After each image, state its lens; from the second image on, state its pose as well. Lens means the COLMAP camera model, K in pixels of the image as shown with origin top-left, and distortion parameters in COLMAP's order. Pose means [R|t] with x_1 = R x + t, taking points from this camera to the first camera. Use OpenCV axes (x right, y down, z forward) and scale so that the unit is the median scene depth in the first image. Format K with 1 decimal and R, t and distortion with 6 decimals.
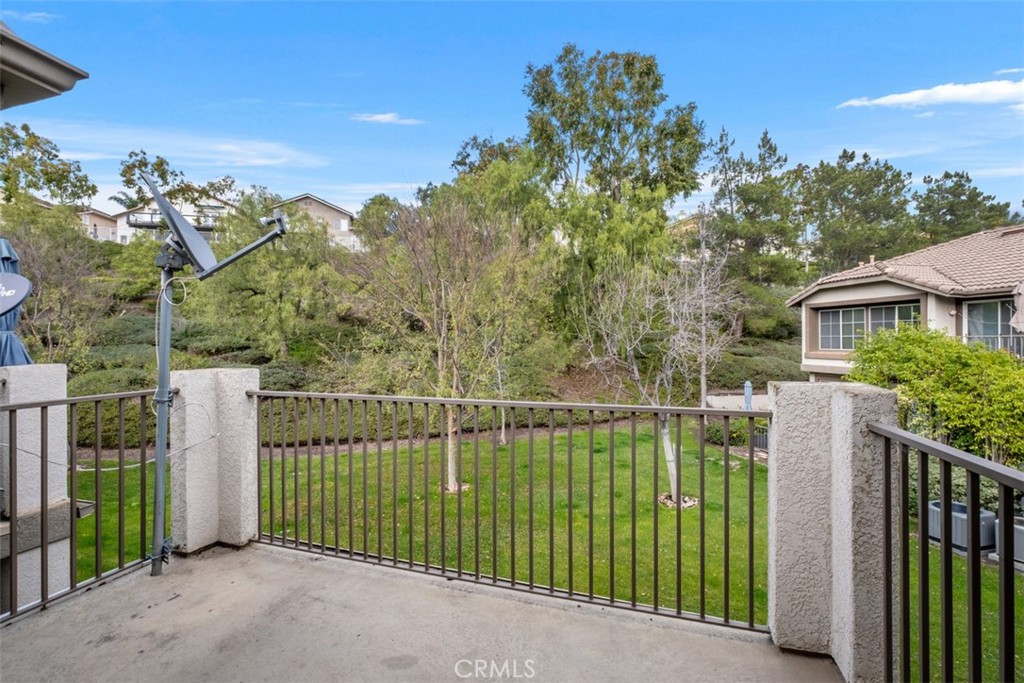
lens RADIAL K [[442.5, 0, 512.0], [0, 442.5, 341.5], [0, 0, 1]] dist [-0.001412, -0.000235]
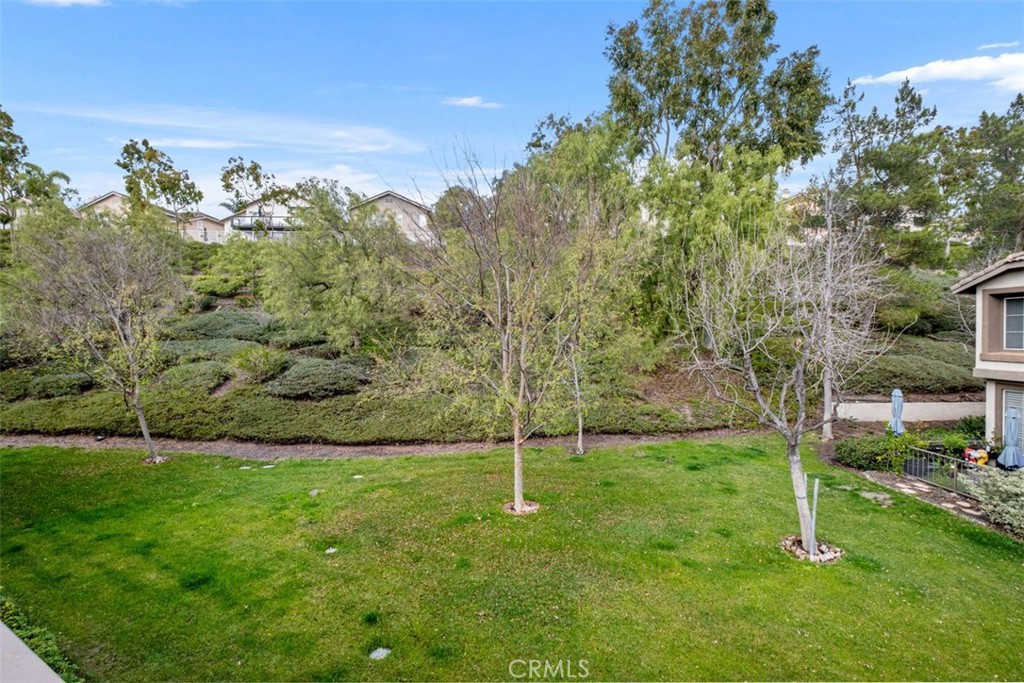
lens RADIAL K [[429.9, 0, 512.8], [0, 429.9, 330.2], [0, 0, 1]] dist [-0.004228, -0.000307]
pose [[0.983296, 0.000990, -0.182010, 0.003565], [-0.002586, 0.999960, -0.008534, -0.005982], [0.181995, 0.008862, 0.983260, 0.122037]]
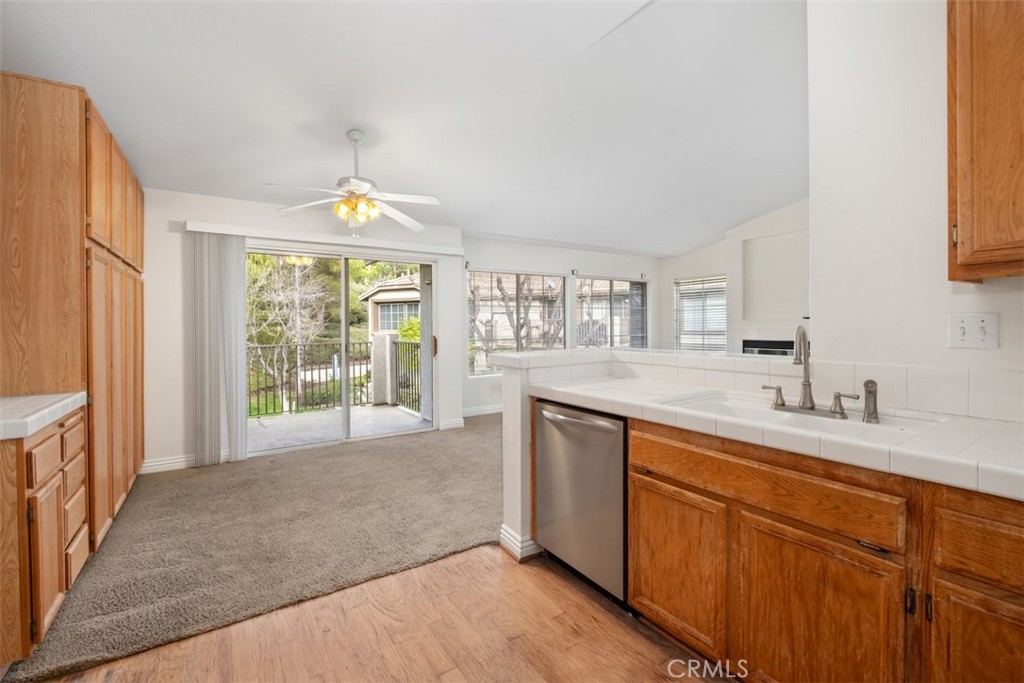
lens RADIAL K [[442.5, 0, 512.0], [0, 442.5, 341.5], [0, 0, 1]] dist [-0.001412, -0.000235]
pose [[0.620745, -0.030054, 0.783436, -0.171288], [0.004160, 0.999377, 0.035042, 0.003989], [-0.784001, -0.018493, 0.620483, -0.239297]]
